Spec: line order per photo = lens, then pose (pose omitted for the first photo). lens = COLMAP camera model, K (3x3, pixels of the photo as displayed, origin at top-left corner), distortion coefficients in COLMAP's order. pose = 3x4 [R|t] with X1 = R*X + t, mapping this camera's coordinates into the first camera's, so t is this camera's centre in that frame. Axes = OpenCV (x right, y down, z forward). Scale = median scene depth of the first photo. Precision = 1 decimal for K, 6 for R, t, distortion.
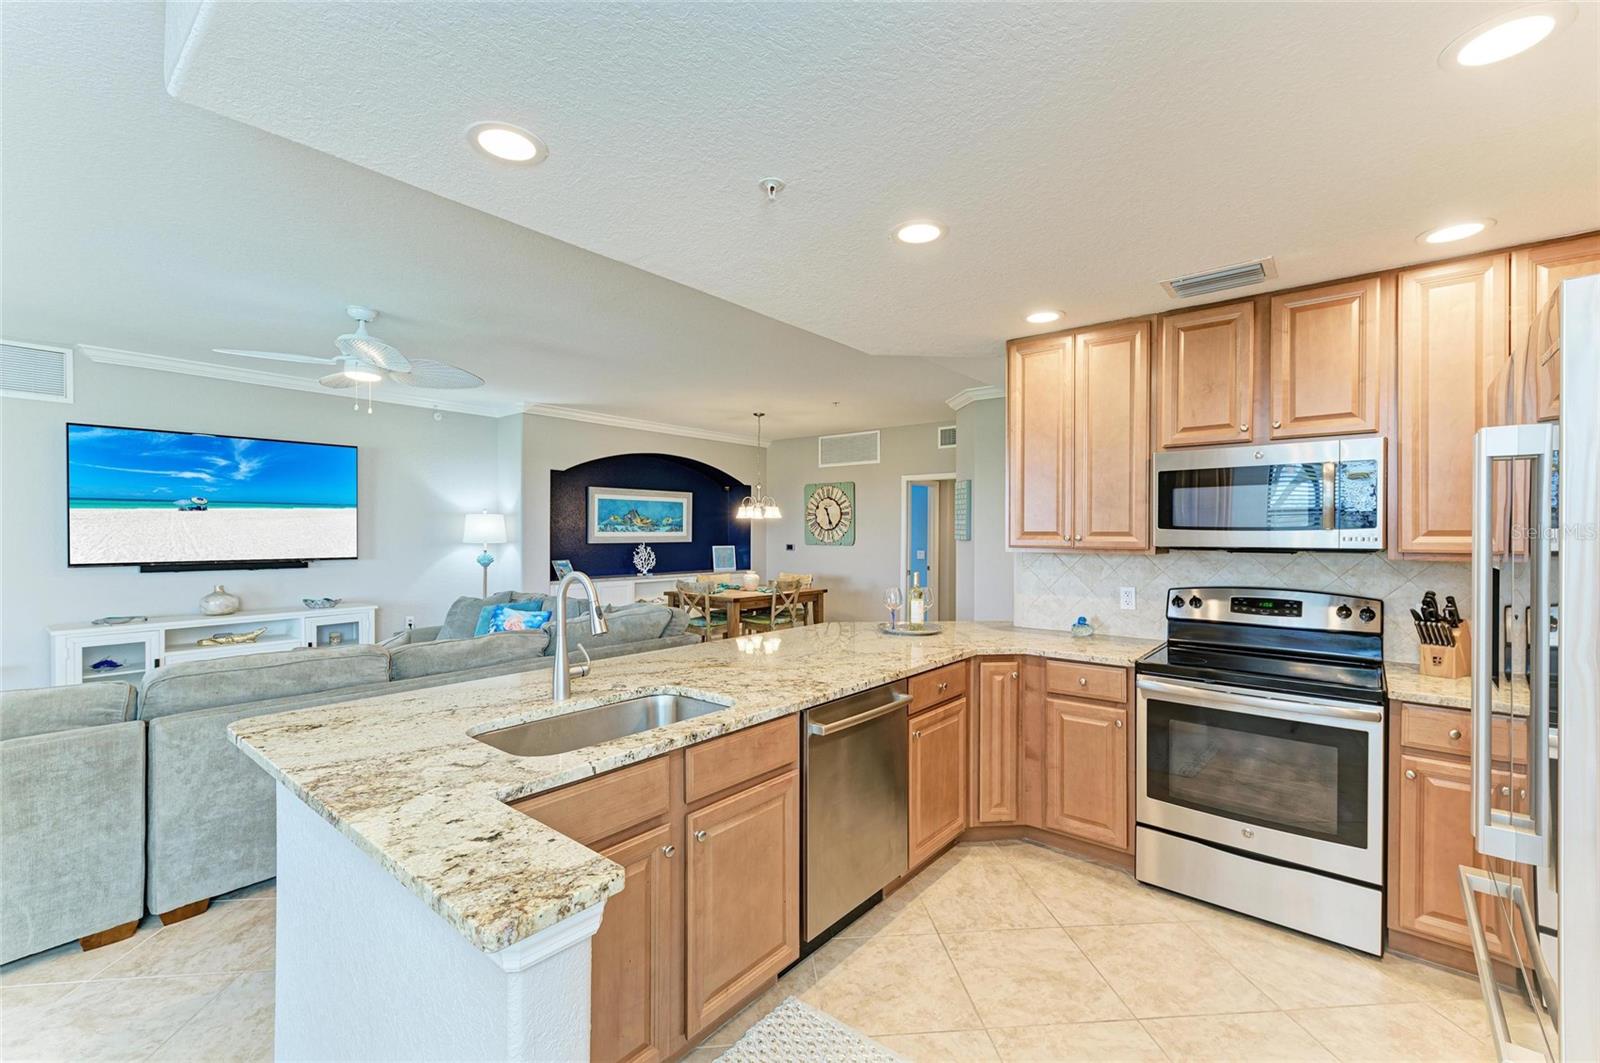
lens RADIAL K [[676.4, 0, 800.4], [0, 676.4, 536.2], [0, 0, 1]] dist [0.018866, -0.006276]
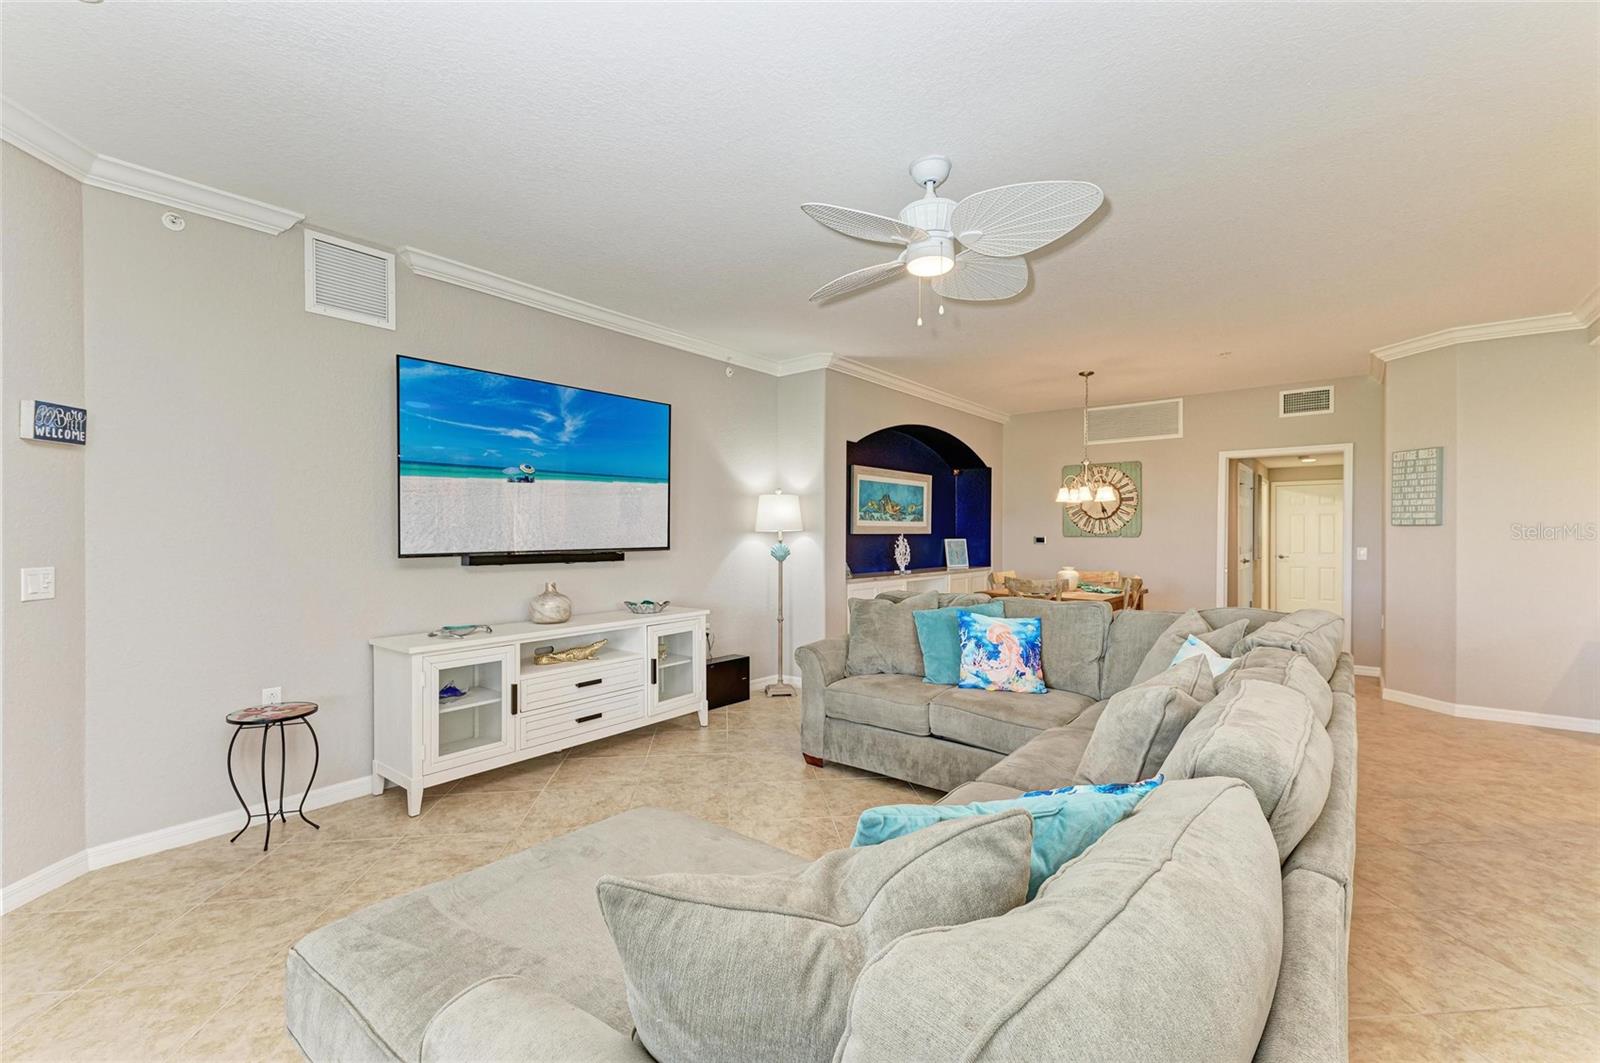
lens RADIAL K [[676.4, 0, 783.9], [0, 676.4, 541.5], [0, 0, 1]] dist [0.018866, -0.006276]
pose [[0.999998, -0.001736, 0.001231, -0.990015], [0.001730, 0.999985, 0.005265, 0.038513], [-0.001240, -0.005263, 0.999985, 0.429935]]
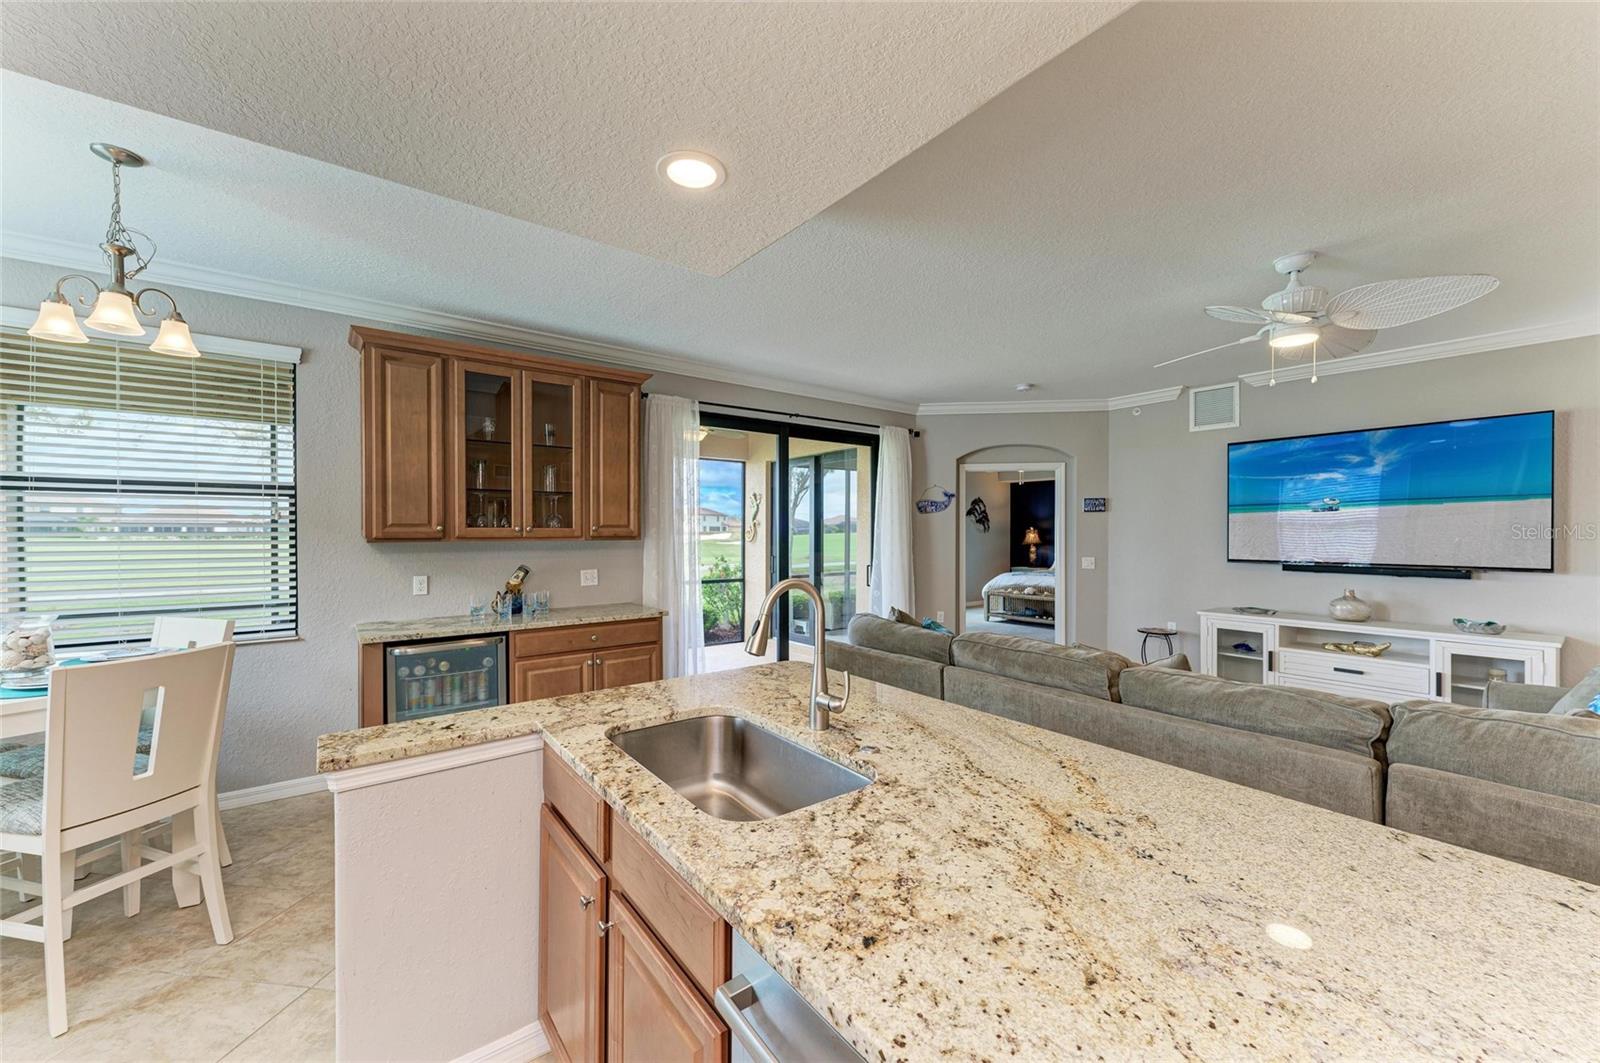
lens RADIAL K [[617.3, 0, 803.6], [0, 617.3, 533.9], [0, 0, 1]] dist [0.014533, -0.001990]
pose [[-0.221858, 0.002235, -0.975076, 0.267714], [-0.008541, 0.999955, 0.004236, -0.003824], [0.975042, 0.009268, -0.221829, 0.756853]]
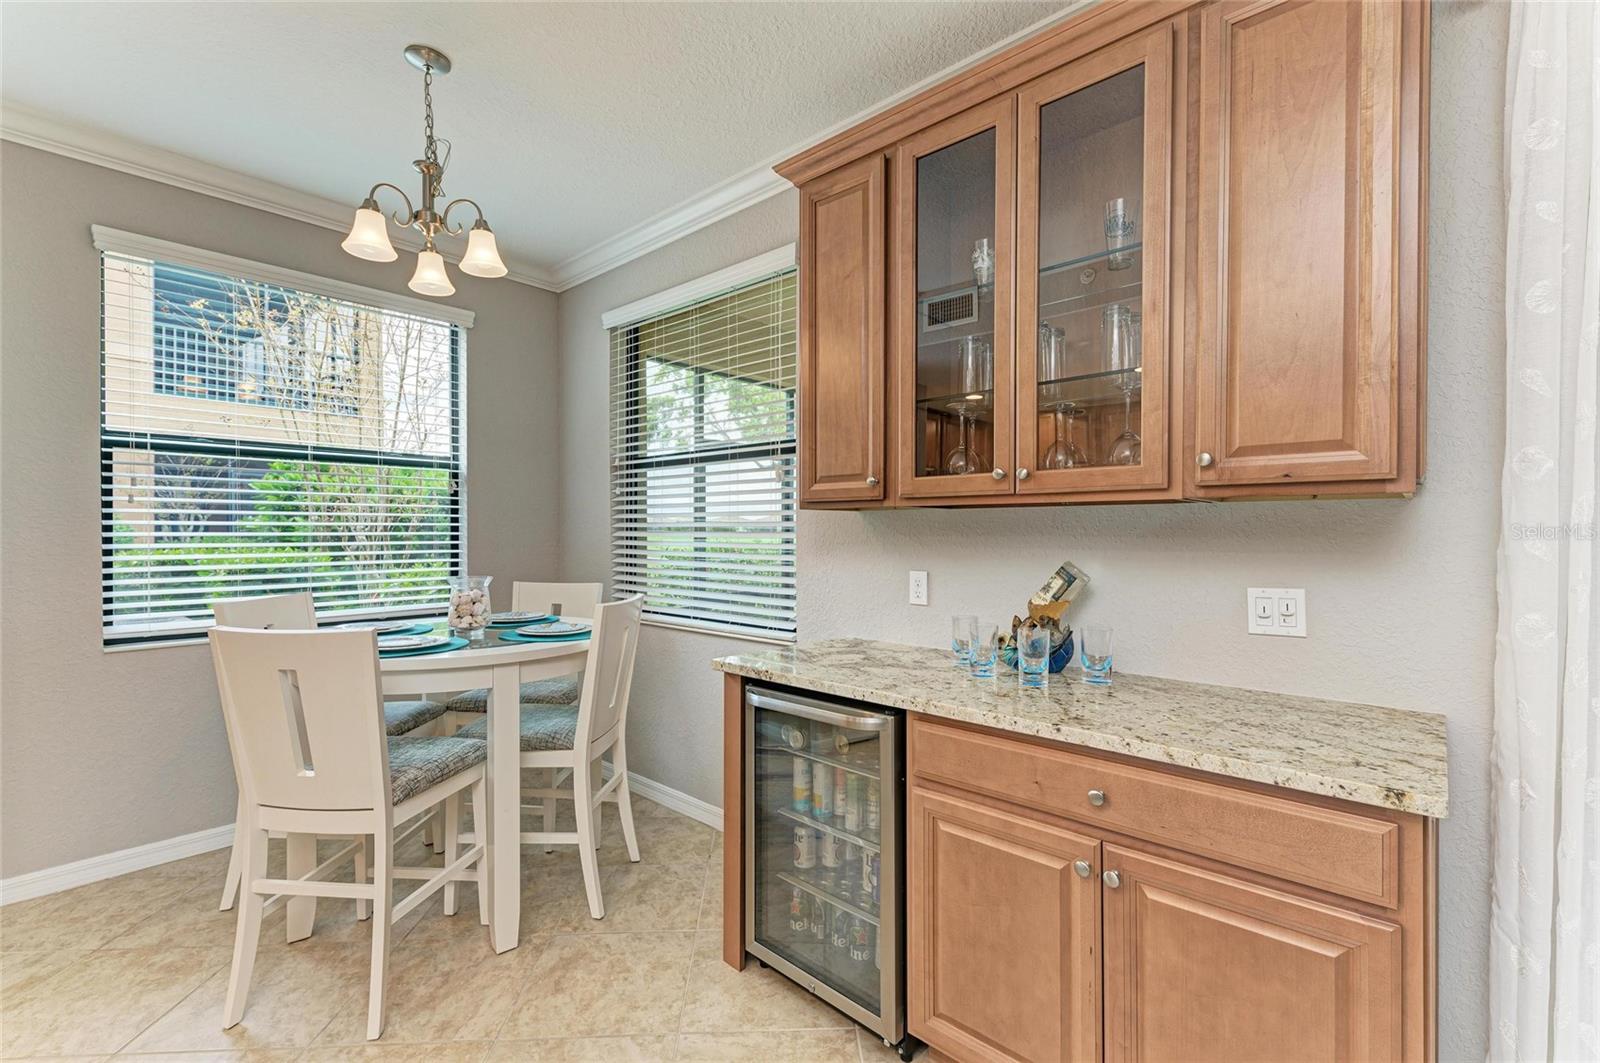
lens RADIAL K [[692.3, 0, 803.5], [0, 692.3, 535.4], [0, 0, 1]] dist [0.018208, -0.000347]
pose [[-0.999108, -0.006214, 0.041771, -0.627749], [-0.005753, 0.999921, 0.011151, 0.040661], [-0.041837, 0.010901, -0.999065, 0.534719]]
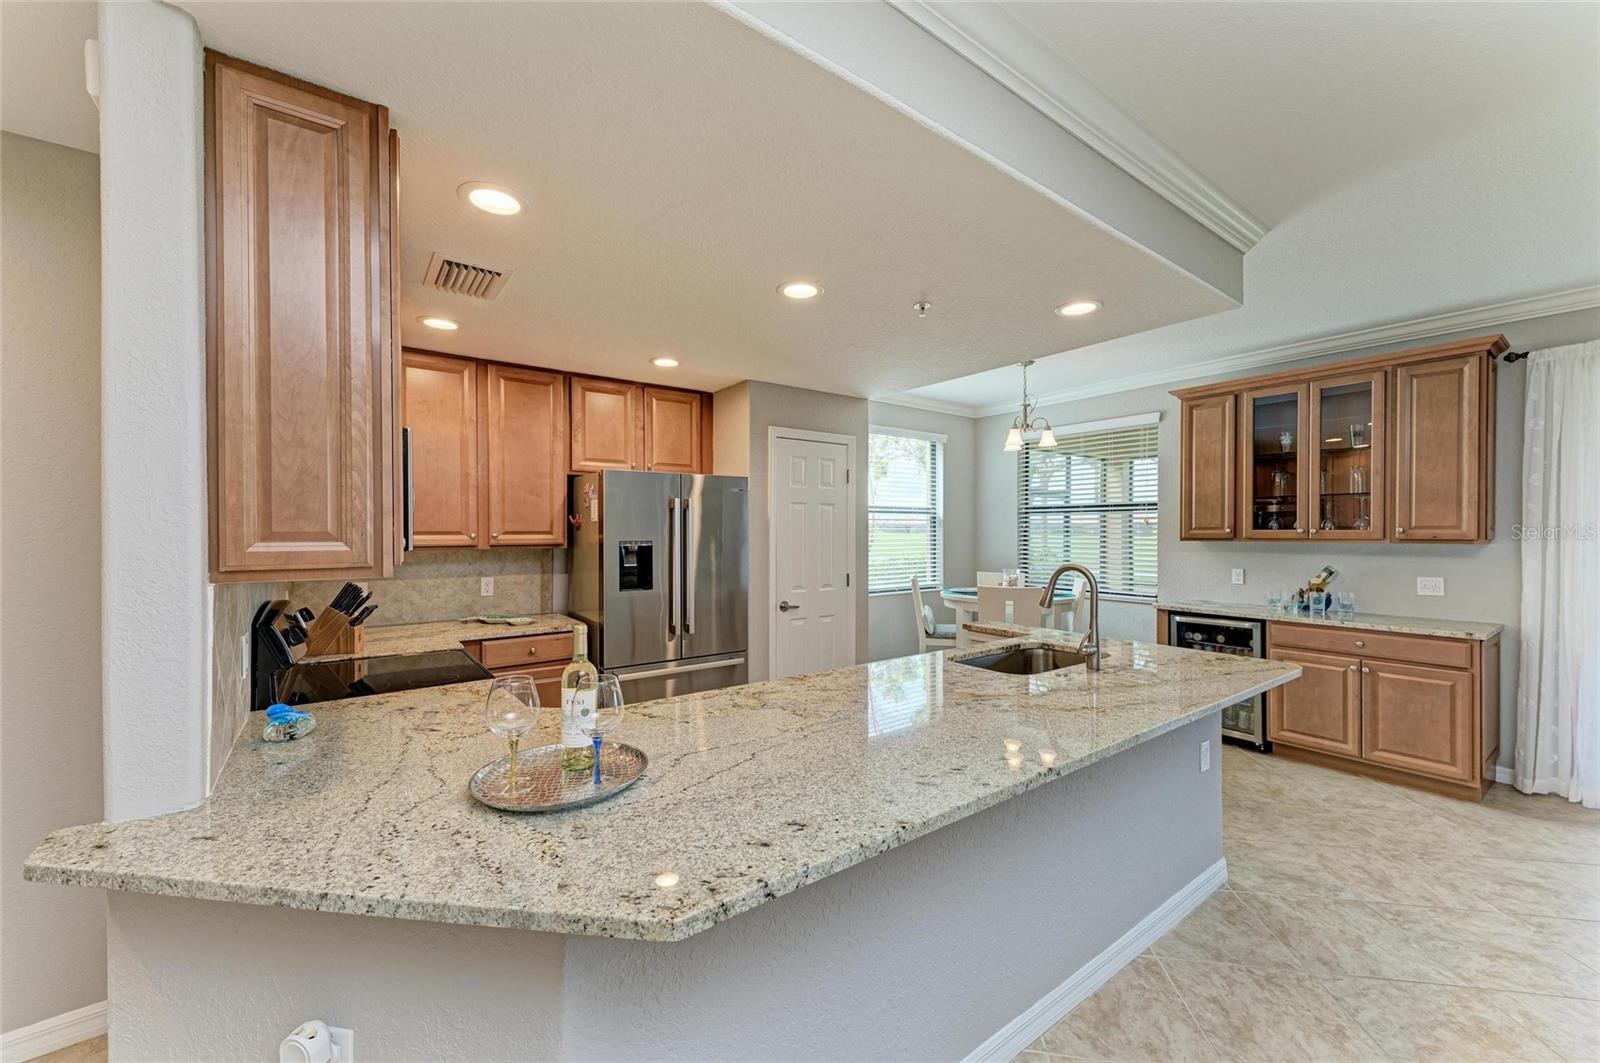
lens RADIAL K [[617.3, 0, 800.1], [0, 617.3, 535.0], [0, 0, 1]] dist [0.014533, -0.001990]
pose [[-0.970708, -0.004079, 0.240228, -0.067340], [-0.000858, 0.999908, 0.013510, -0.011990], [-0.240261, 0.012908, -0.970622, 1.461355]]
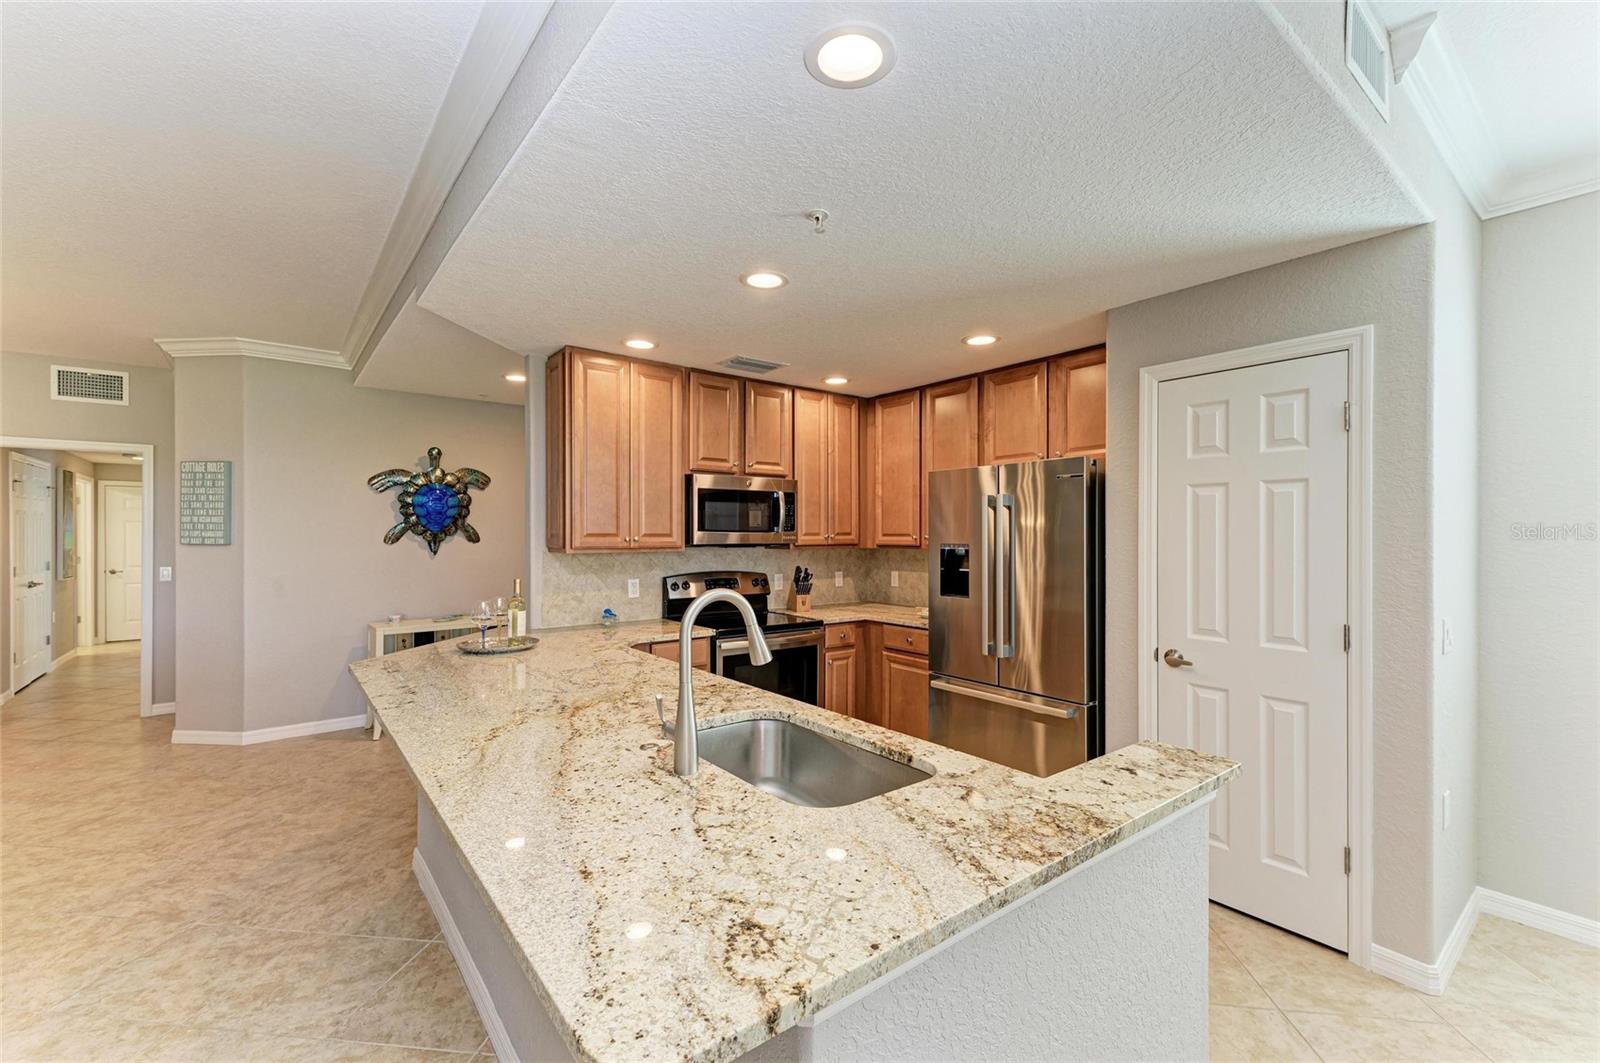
lens RADIAL K [[676.4, 0, 804.3], [0, 676.4, 534.7], [0, 0, 1]] dist [0.018866, -0.006276]
pose [[0.207337, -0.002710, 0.978266, -0.669965], [0.005174, 0.999985, 0.001674, -0.005067], [-0.978256, 0.004714, 0.207348, 0.481224]]
